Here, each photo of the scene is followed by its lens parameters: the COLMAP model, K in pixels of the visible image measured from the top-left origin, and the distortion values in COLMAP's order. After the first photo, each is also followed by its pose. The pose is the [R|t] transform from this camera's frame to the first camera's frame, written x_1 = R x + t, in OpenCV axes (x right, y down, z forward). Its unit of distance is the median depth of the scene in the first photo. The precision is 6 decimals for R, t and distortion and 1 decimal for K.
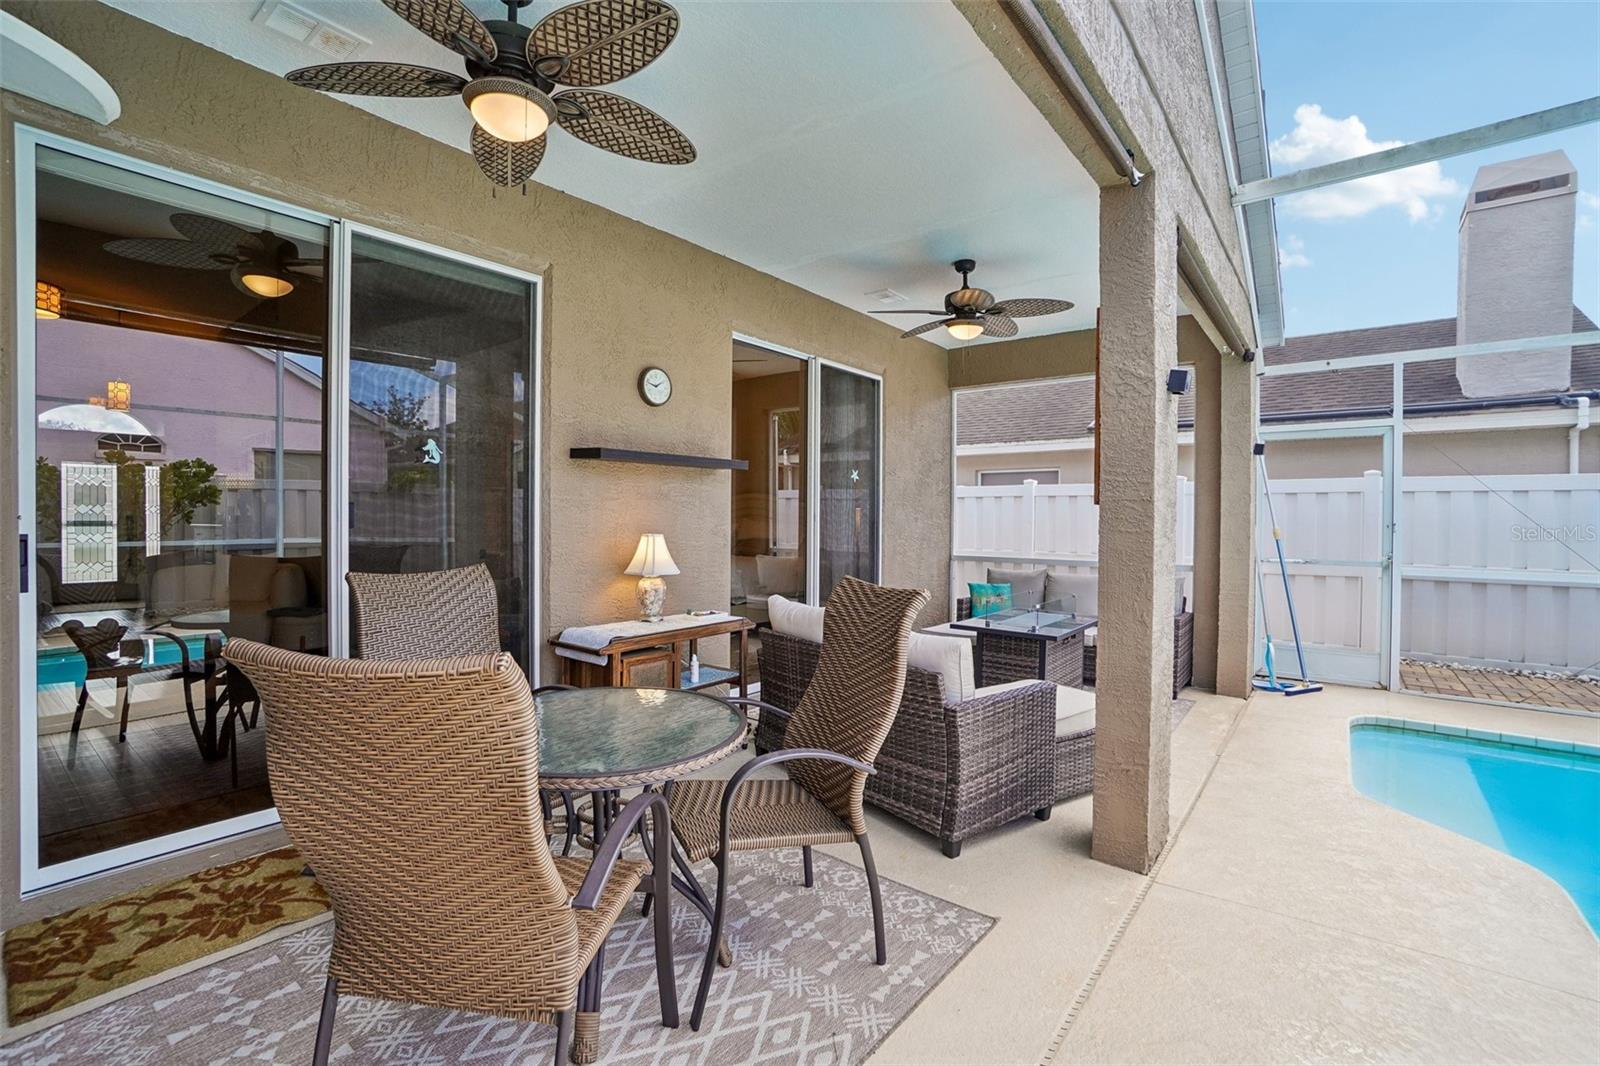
lens RADIAL K [[705.9, 0, 800.7], [0, 705.9, 522.2], [0, 0, 1]] dist [-0.065034, 0.023358]
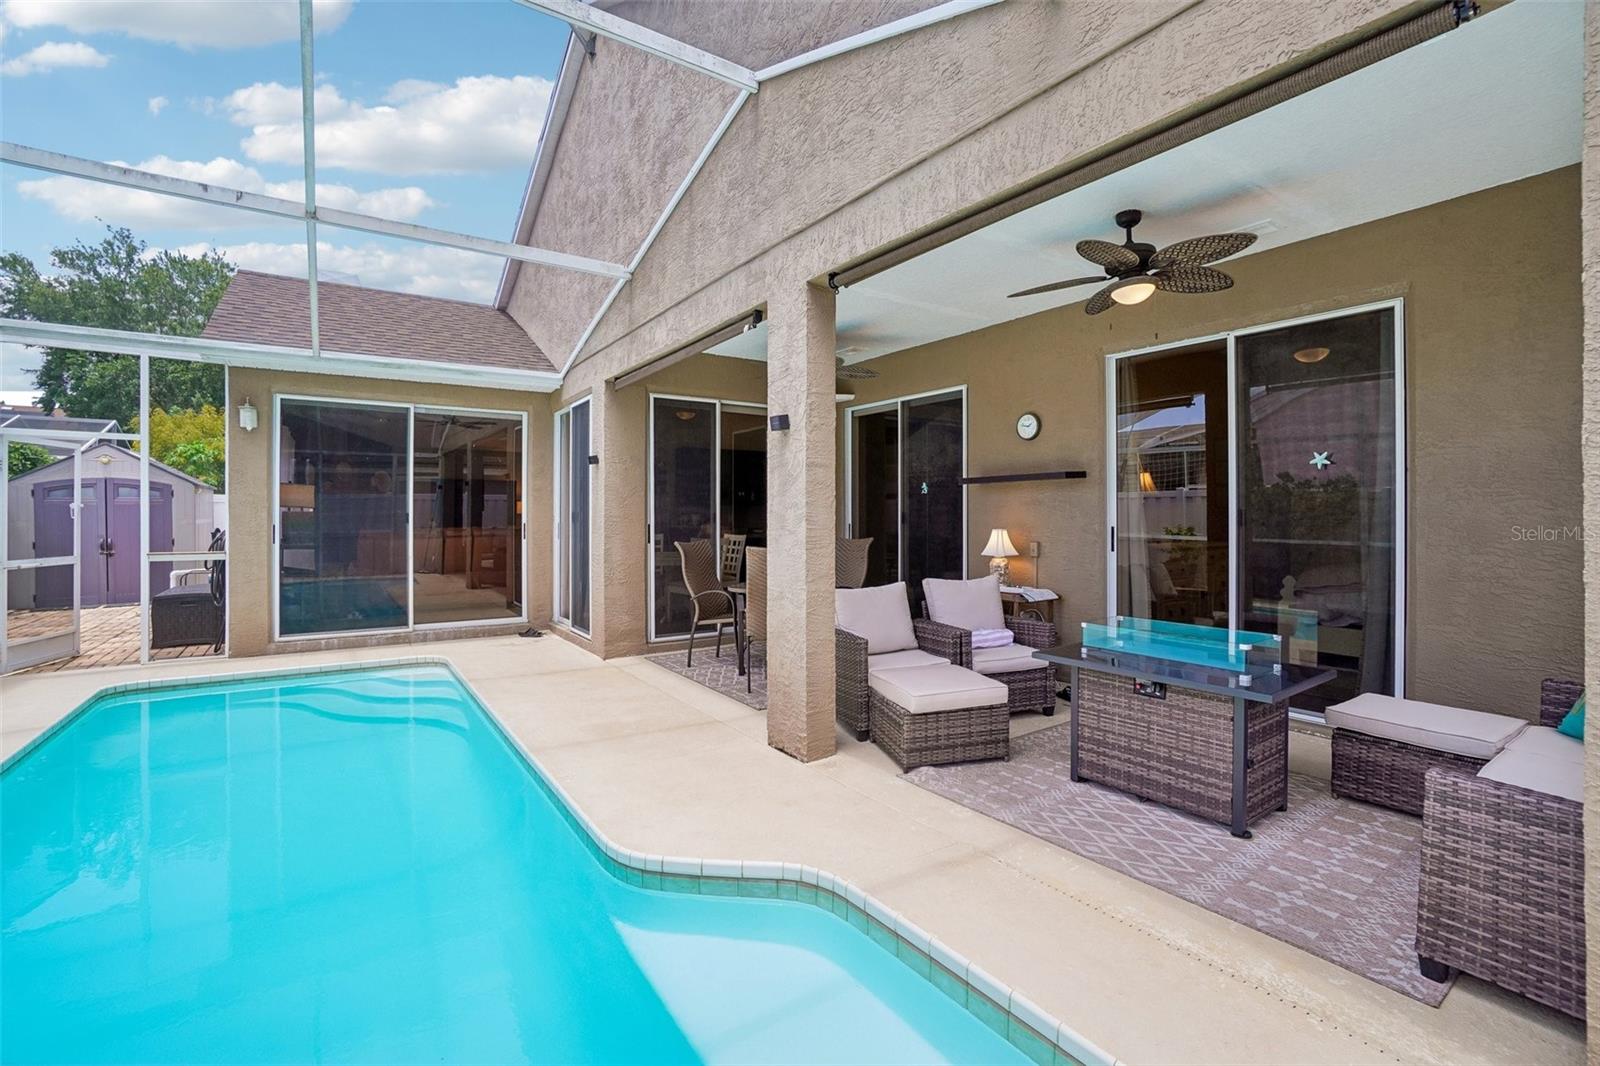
lens RADIAL K [[705.9, 0, 800.7], [0, 705.9, 522.2], [0, 0, 1]] dist [-0.065034, 0.023358]
pose [[-0.313692, 0.007003, -0.949499, 1.295531], [-0.003069, 0.999960, 0.008389, -0.009611], [0.949520, 0.005546, -0.313658, 1.020952]]
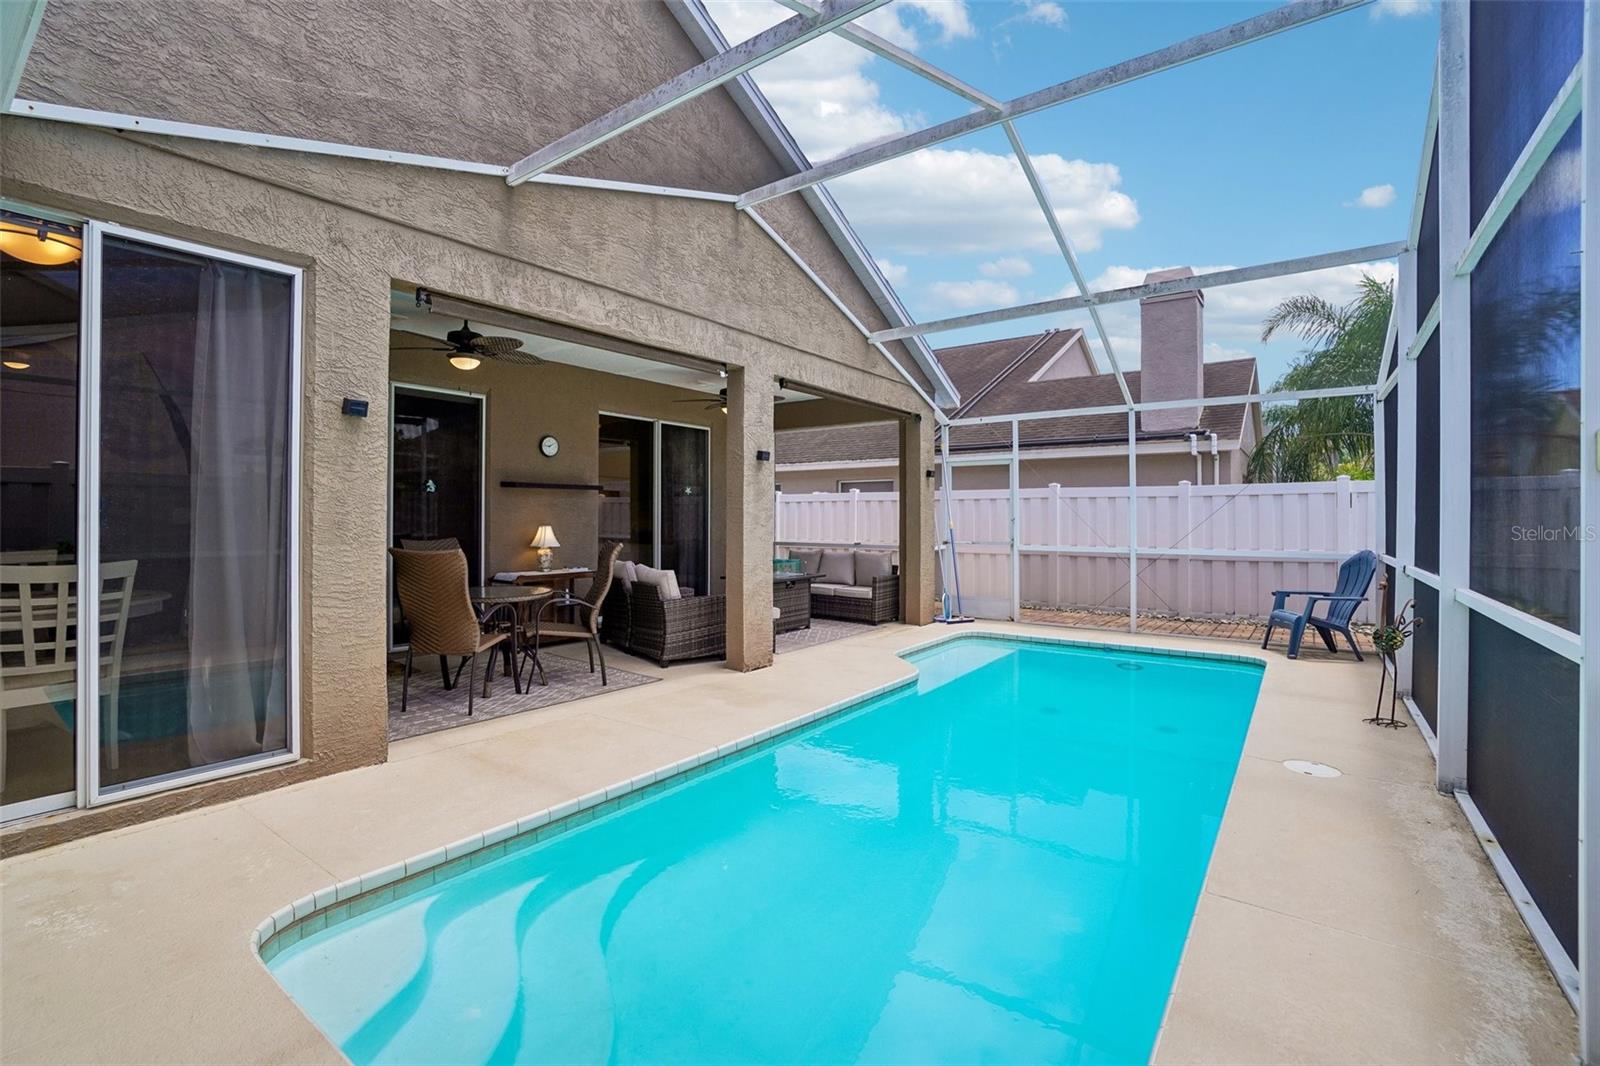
lens RADIAL K [[705.9, 0, 800.7], [0, 705.9, 522.2], [0, 0, 1]] dist [-0.065034, 0.023358]
pose [[0.999634, -0.003891, 0.026755, 0.409022], [0.003875, 0.999992, 0.000643, 0.008233], [-0.026757, -0.000540, 0.999642, -0.868267]]
